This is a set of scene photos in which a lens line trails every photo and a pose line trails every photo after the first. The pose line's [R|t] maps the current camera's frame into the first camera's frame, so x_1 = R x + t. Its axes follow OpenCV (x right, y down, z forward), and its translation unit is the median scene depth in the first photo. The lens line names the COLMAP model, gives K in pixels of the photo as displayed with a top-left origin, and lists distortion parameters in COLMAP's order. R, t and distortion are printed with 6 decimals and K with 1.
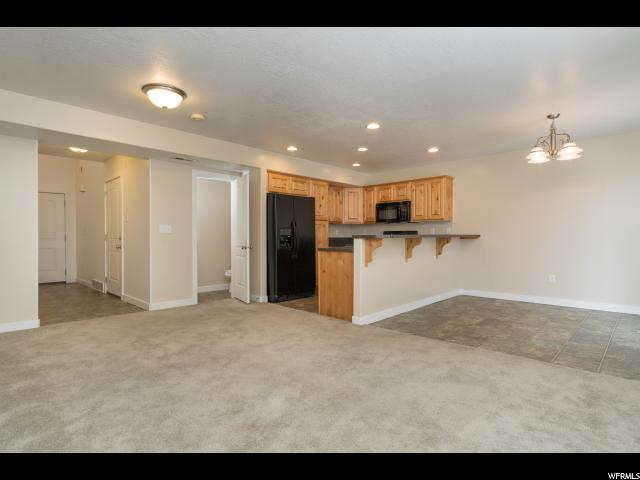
lens RADIAL K [[339.4, 0, 320.0], [0, 339.4, 240.0], [0, 0, 1]] dist [0.003425, 0.000746]
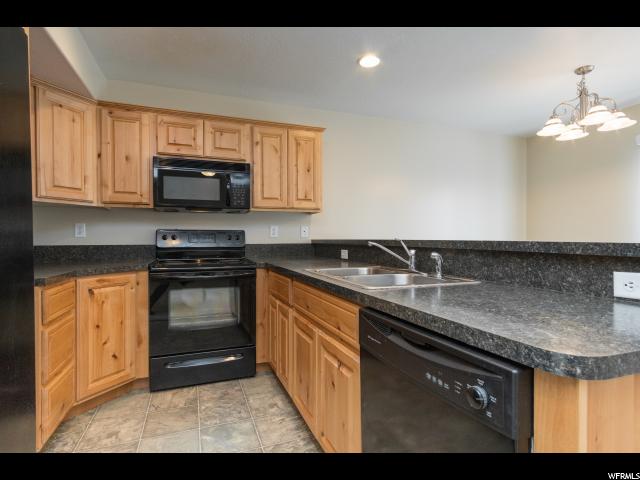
lens RADIAL K [[335.6, 0, 320.0], [0, 335.6, 240.0], [0, 0, 1]] dist [0.002433, 0.001044]
pose [[0.433144, 0.001232, 0.901324, -0.123823], [0.007236, 0.999962, -0.004845, -0.012912], [-0.901296, 0.008620, 0.433119, 0.874401]]
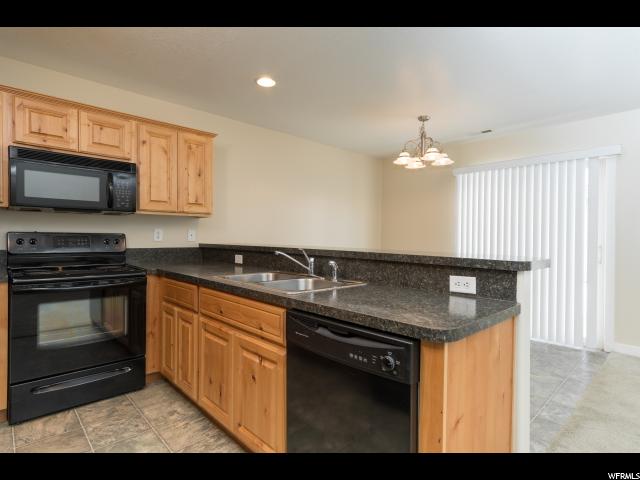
lens RADIAL K [[335.6, 0, 320.0], [0, 335.6, 240.0], [0, 0, 1]] dist [0.002433, 0.001044]
pose [[0.054398, -0.001707, 0.998518, -0.178637], [-0.002151, 0.999996, 0.001827, -0.025442], [-0.998517, -0.002247, 0.054395, 0.903712]]
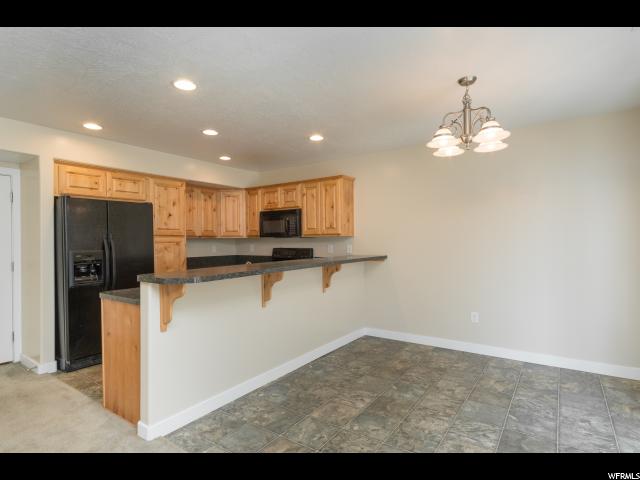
lens RADIAL K [[345.2, 0, 320.0], [0, 345.2, 240.0], [0, 0, 1]] dist [0.000743, 0.000219]
pose [[0.987841, -0.007881, 0.155271, 0.231851], [0.009309, 0.999921, -0.008469, -0.049071], [-0.155192, 0.009811, 0.987836, 0.303901]]
